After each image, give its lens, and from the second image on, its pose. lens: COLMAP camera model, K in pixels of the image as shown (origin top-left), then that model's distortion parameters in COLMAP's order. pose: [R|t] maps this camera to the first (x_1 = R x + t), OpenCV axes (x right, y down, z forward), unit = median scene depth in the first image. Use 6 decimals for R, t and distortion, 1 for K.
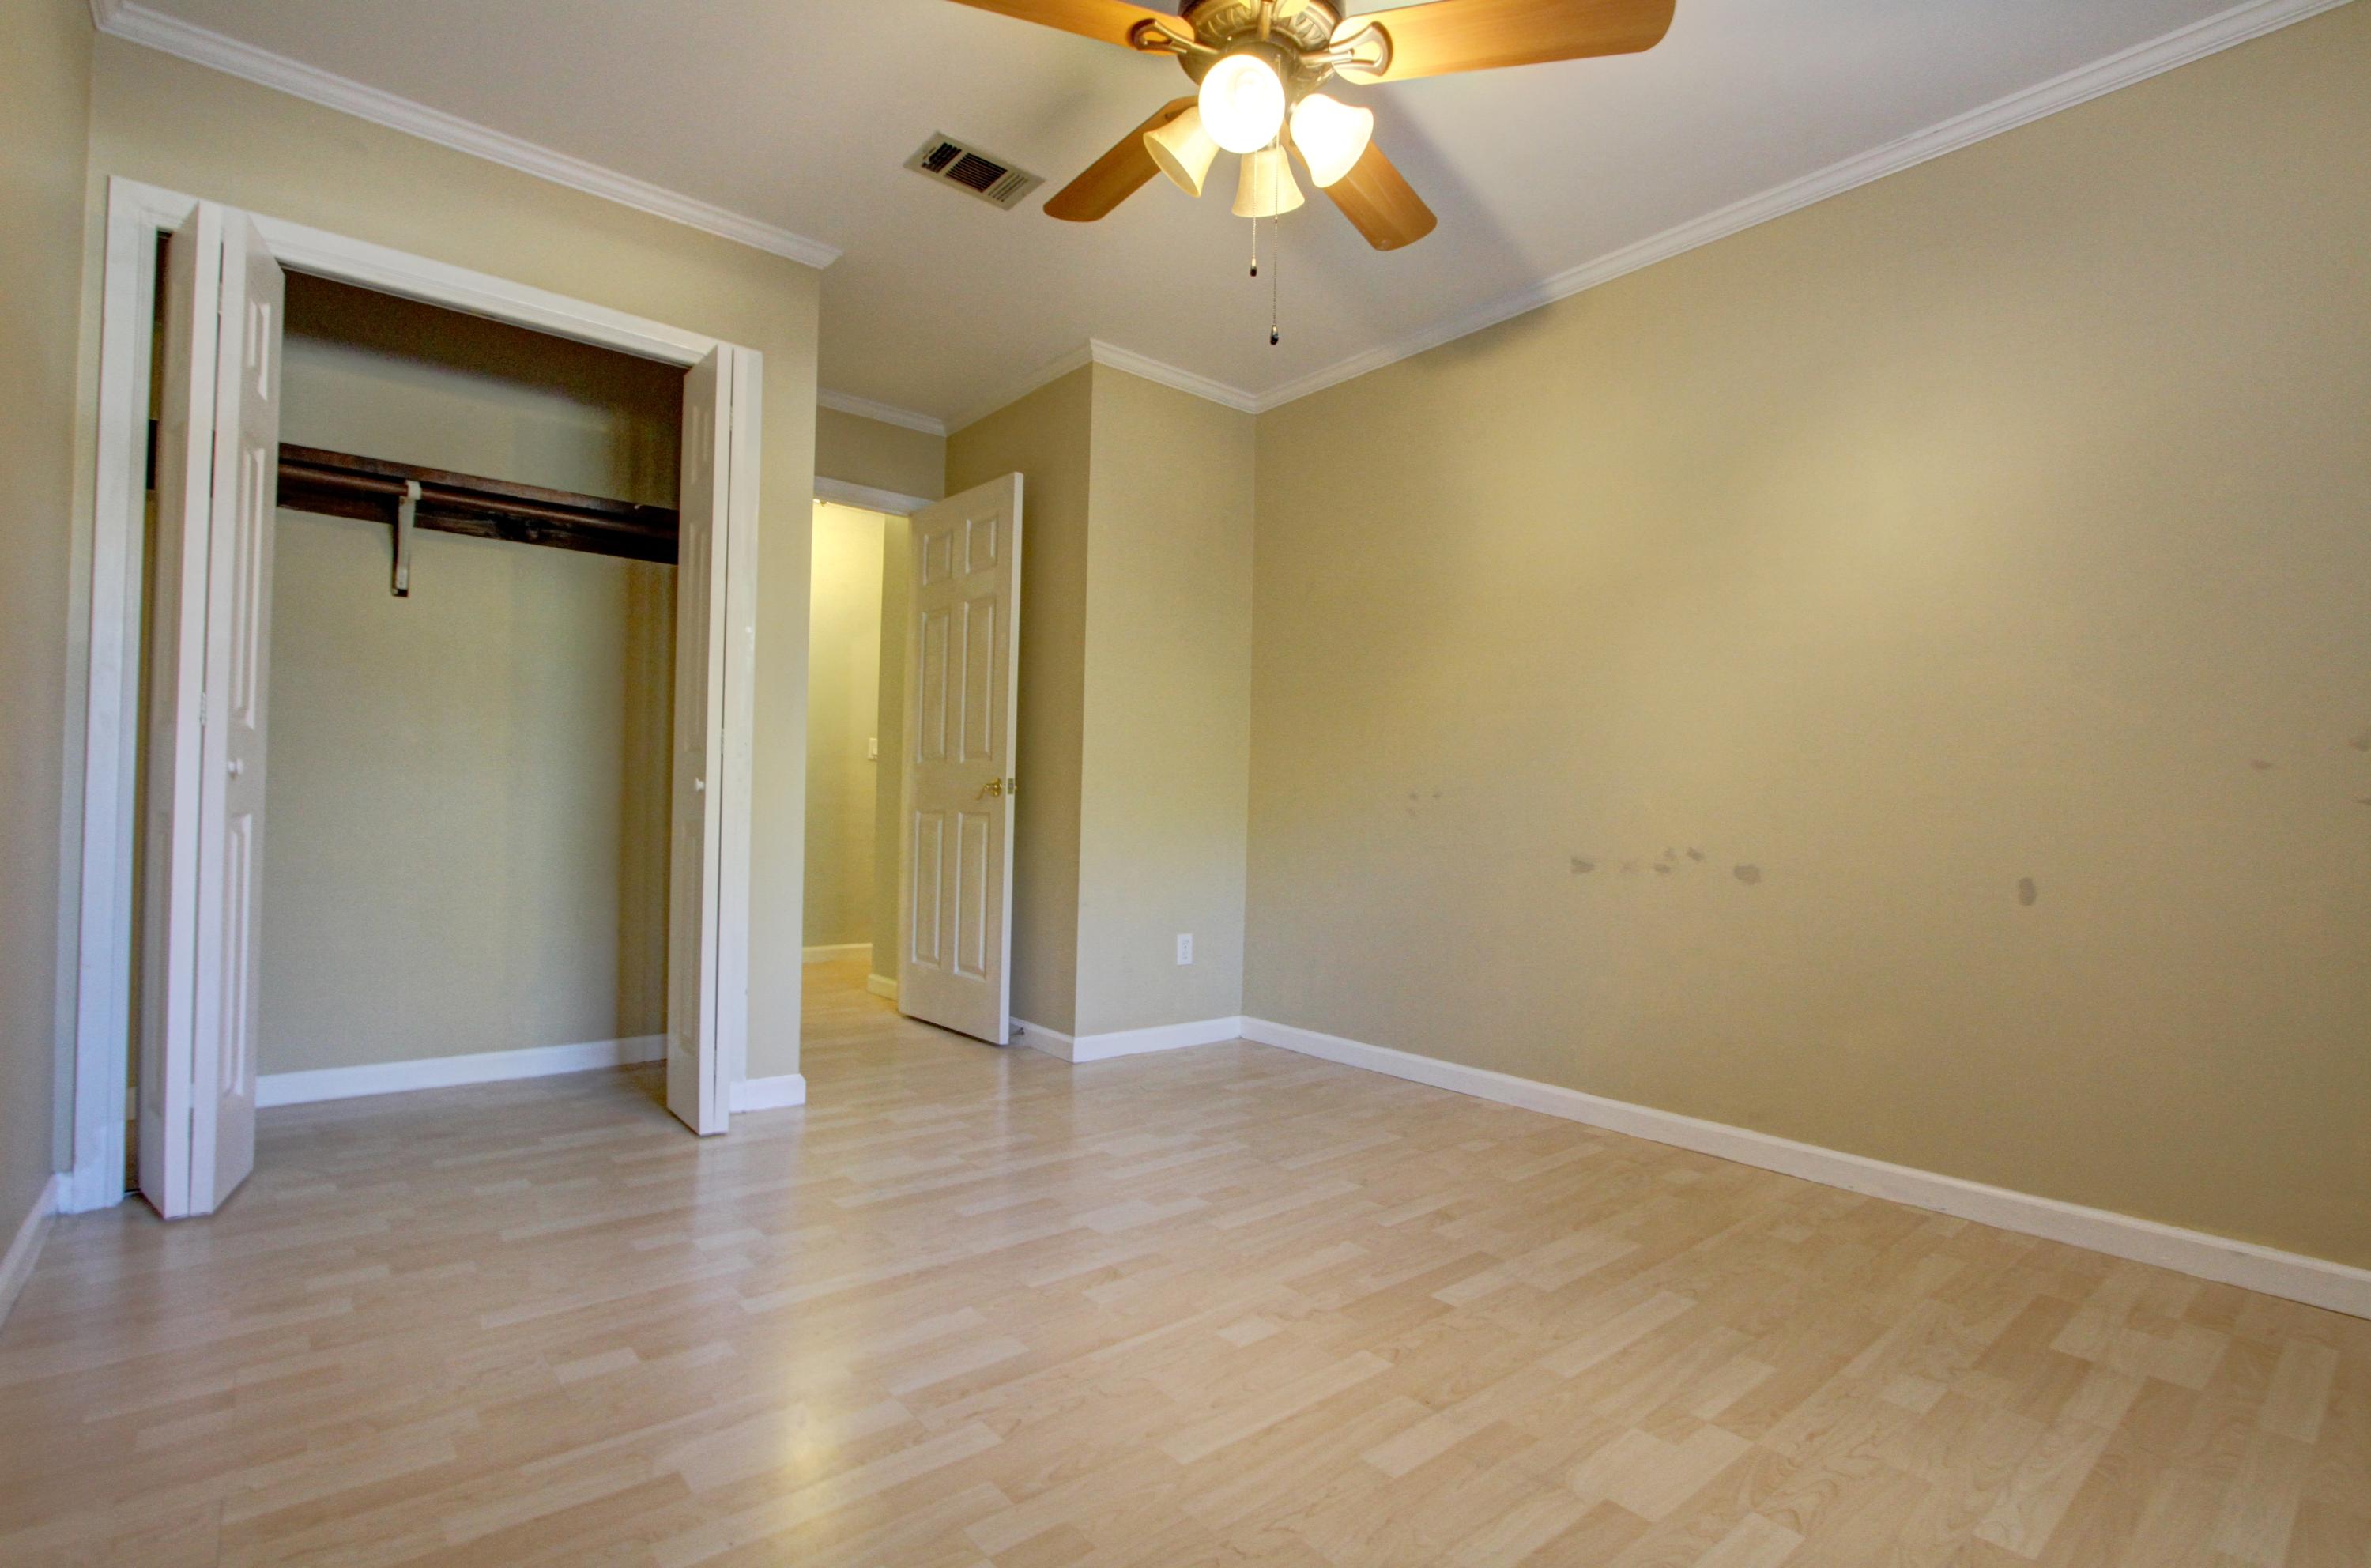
lens RADIAL K [[1106.0, 0, 1173.8], [0, 1106.0, 803.0], [0, 0, 1]] dist [-0.014328, 0.001969]
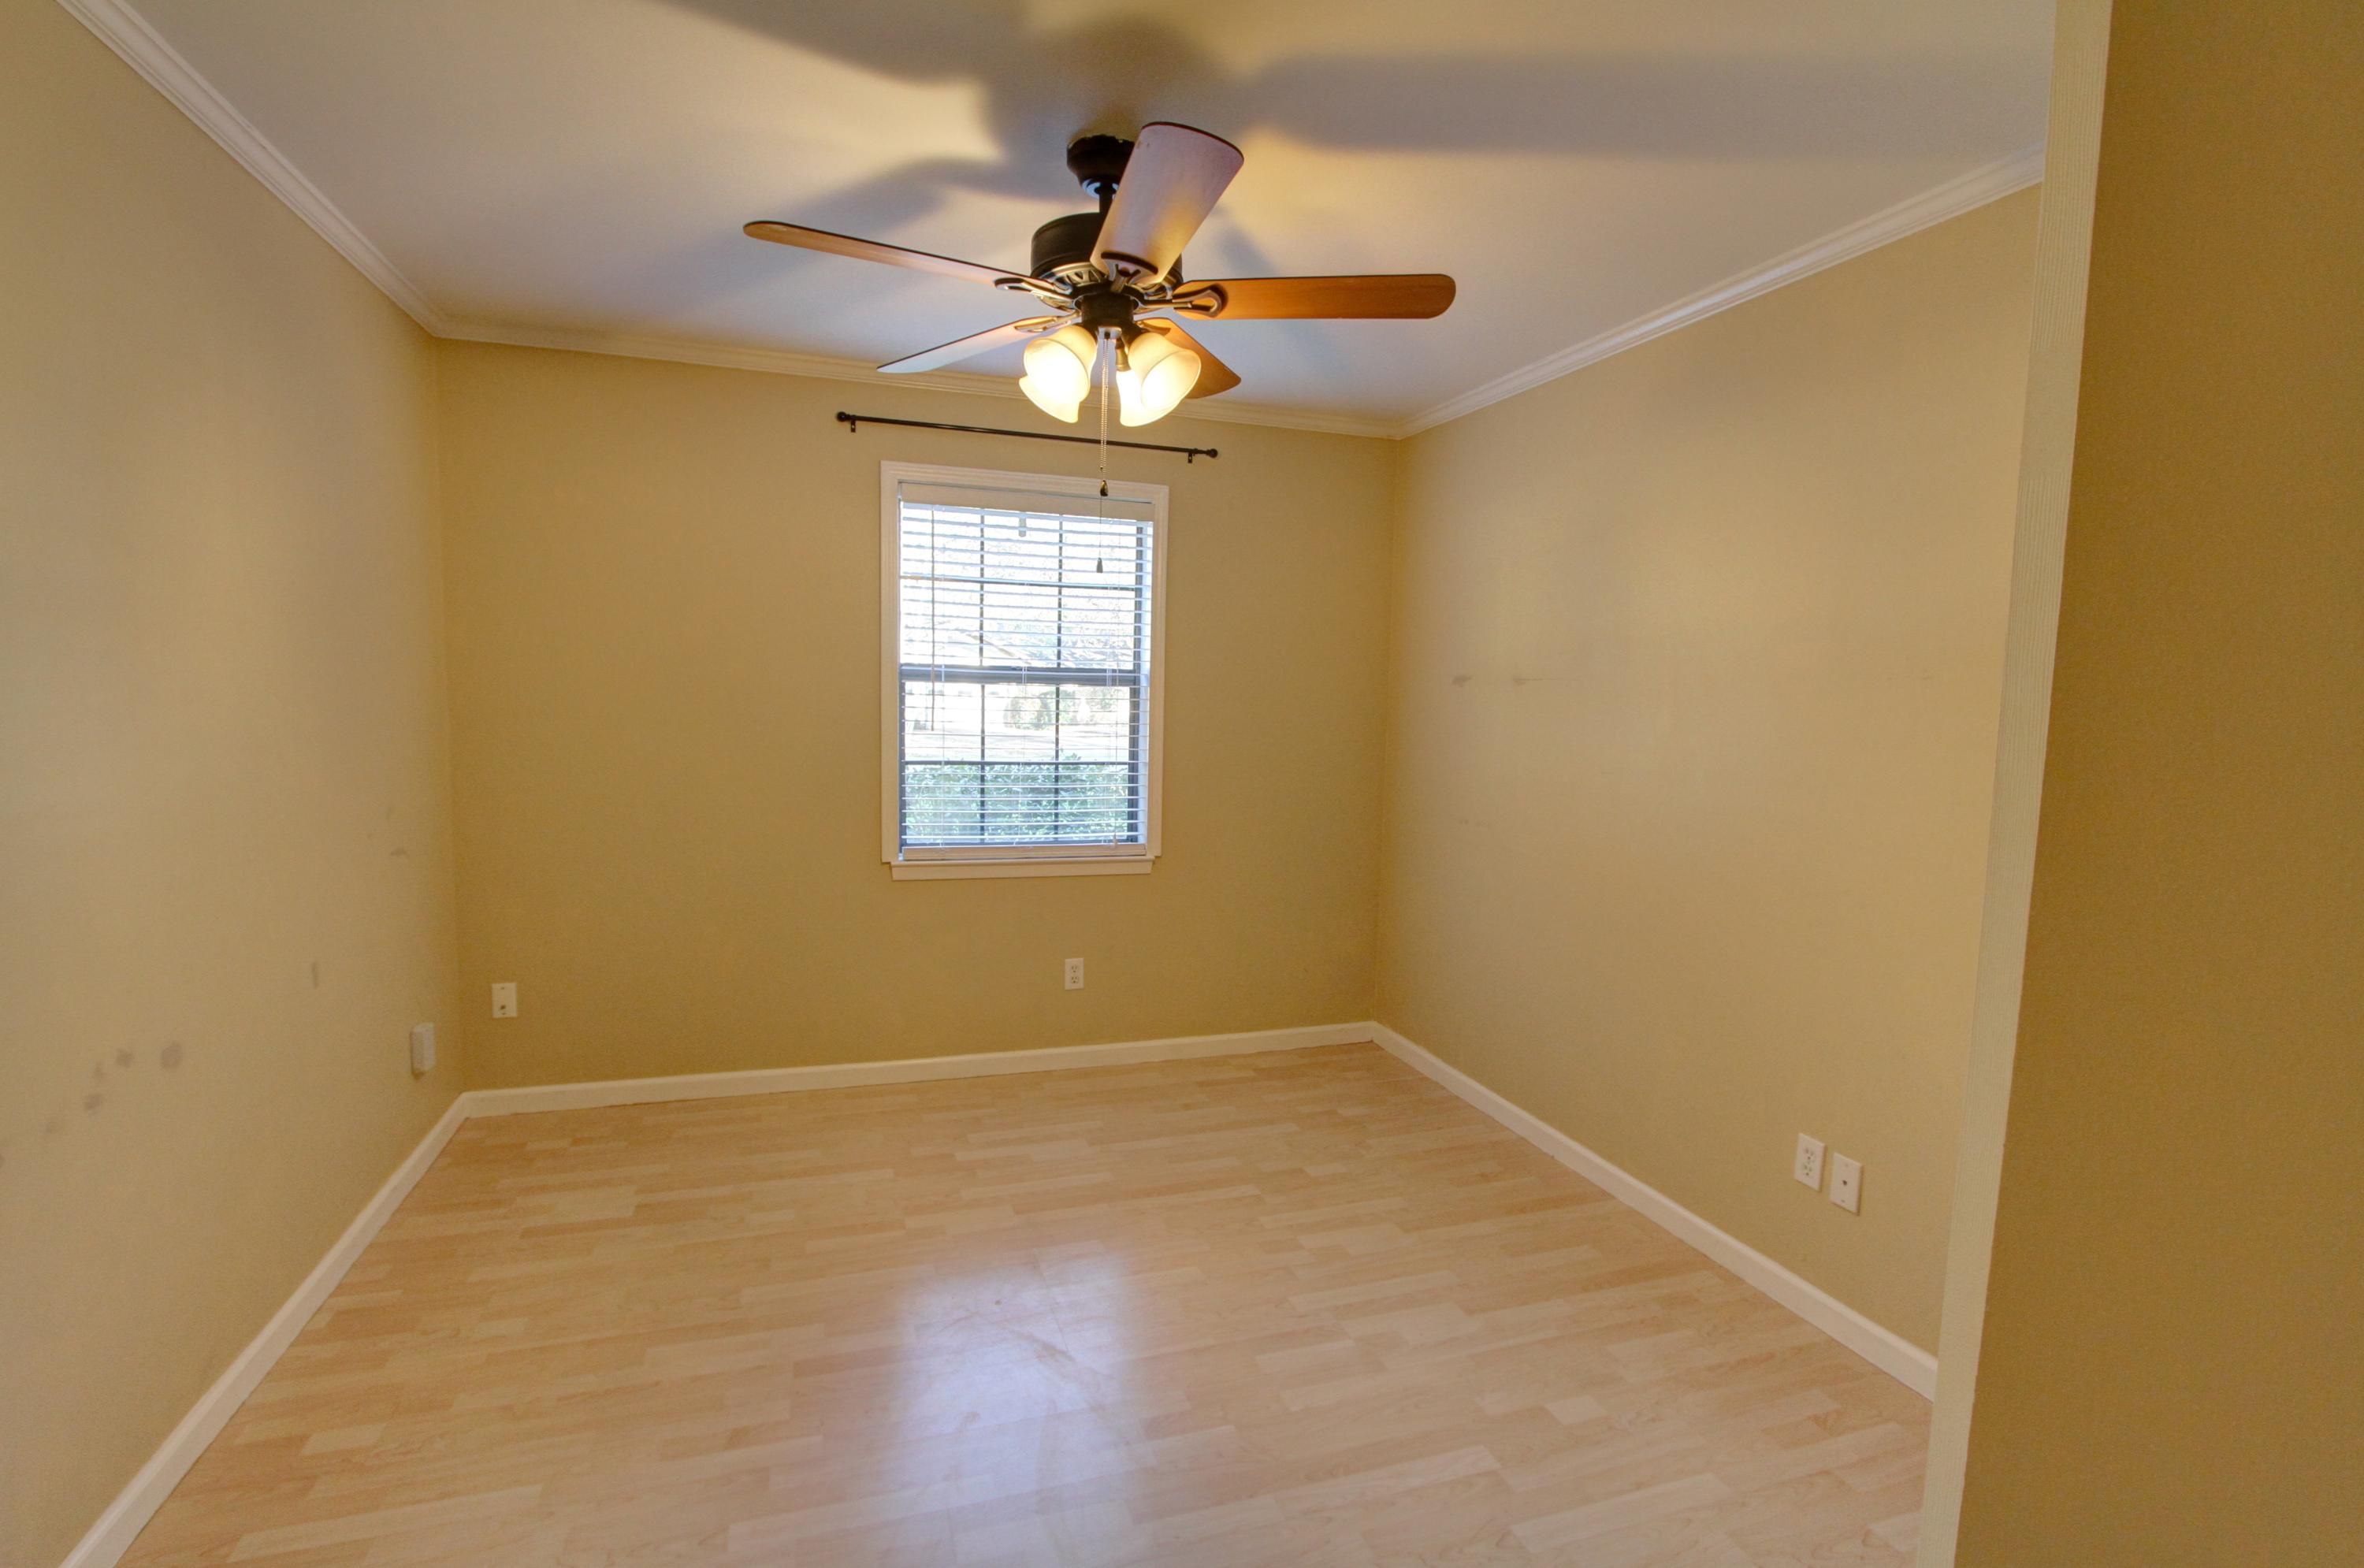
lens RADIAL K [[1102.7, 0, 1170.3], [0, 1102.7, 803.0], [0, 0, 1]] dist [-0.014328, 0.001969]
pose [[-0.929188, -0.083941, 0.359950, -0.461935], [-0.049033, 0.993257, 0.105054, -0.311562], [-0.366341, 0.079966, -0.927038, 2.230657]]
